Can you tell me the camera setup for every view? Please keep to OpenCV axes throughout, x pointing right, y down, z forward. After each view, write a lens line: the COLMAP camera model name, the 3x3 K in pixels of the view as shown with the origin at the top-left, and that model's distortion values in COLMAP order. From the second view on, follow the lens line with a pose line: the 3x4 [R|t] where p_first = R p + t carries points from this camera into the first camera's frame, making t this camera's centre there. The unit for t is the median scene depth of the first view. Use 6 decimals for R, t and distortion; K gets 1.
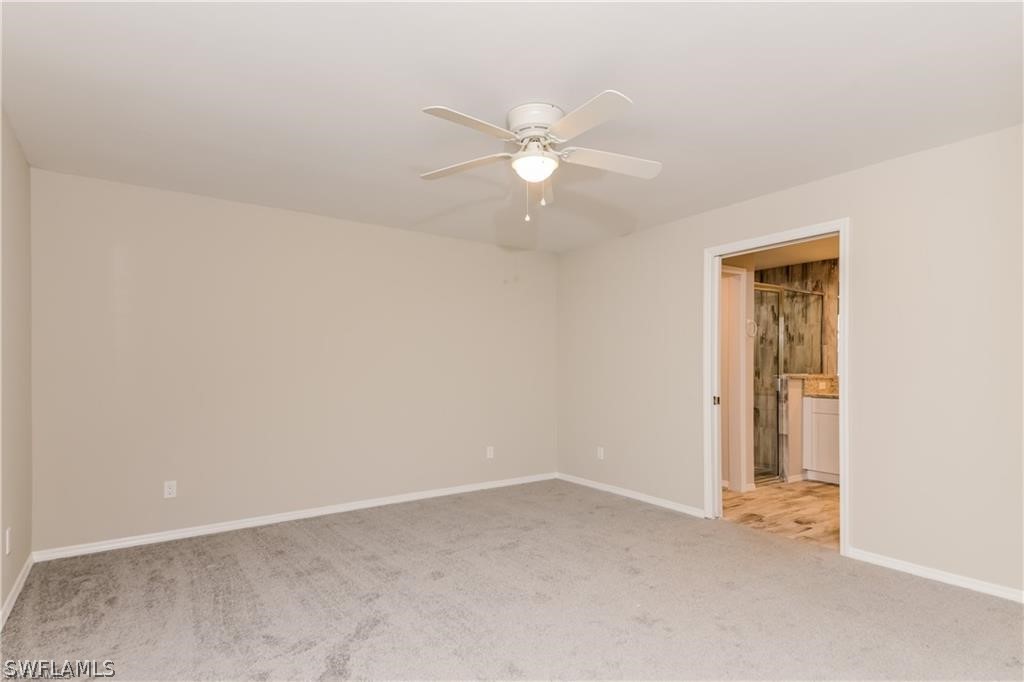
lens RADIAL K [[546.2, 0, 507.9], [0, 546.2, 352.4], [0, 0, 1]] dist [0.024106, -0.000300]
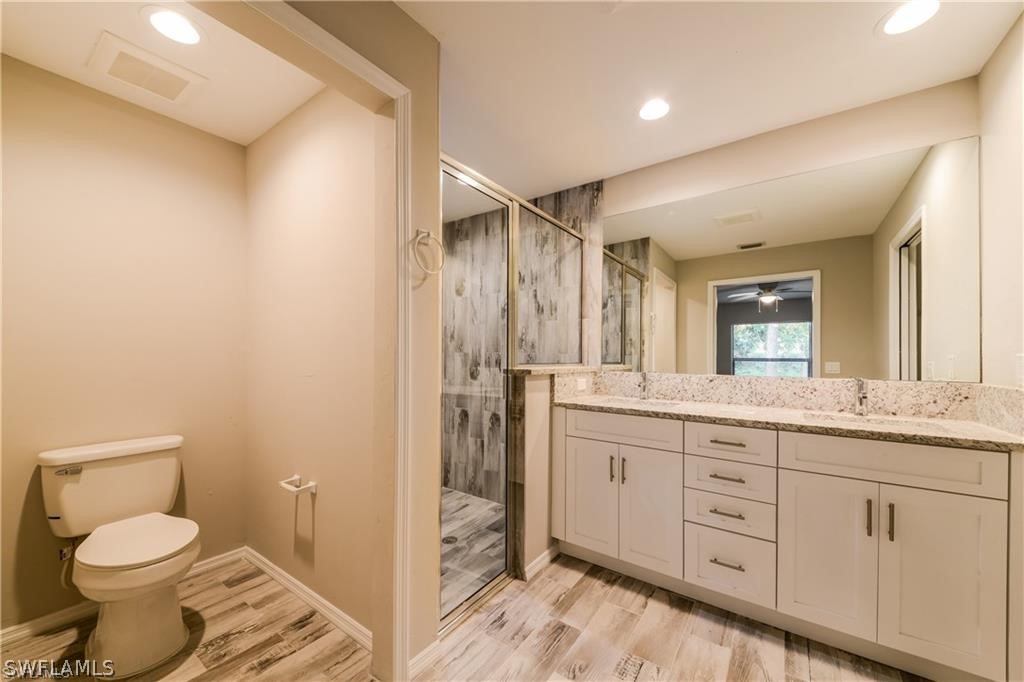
lens RADIAL K [[407.1, 0, 511.0], [0, 407.1, 339.4], [0, 0, 1]] dist [0.020642, -0.000292]
pose [[0.939778, -0.000392, 0.341786, 0.331849], [0.000721, 0.999999, -0.000837, 0.011374], [-0.341786, 0.001033, 0.939777, 0.582657]]
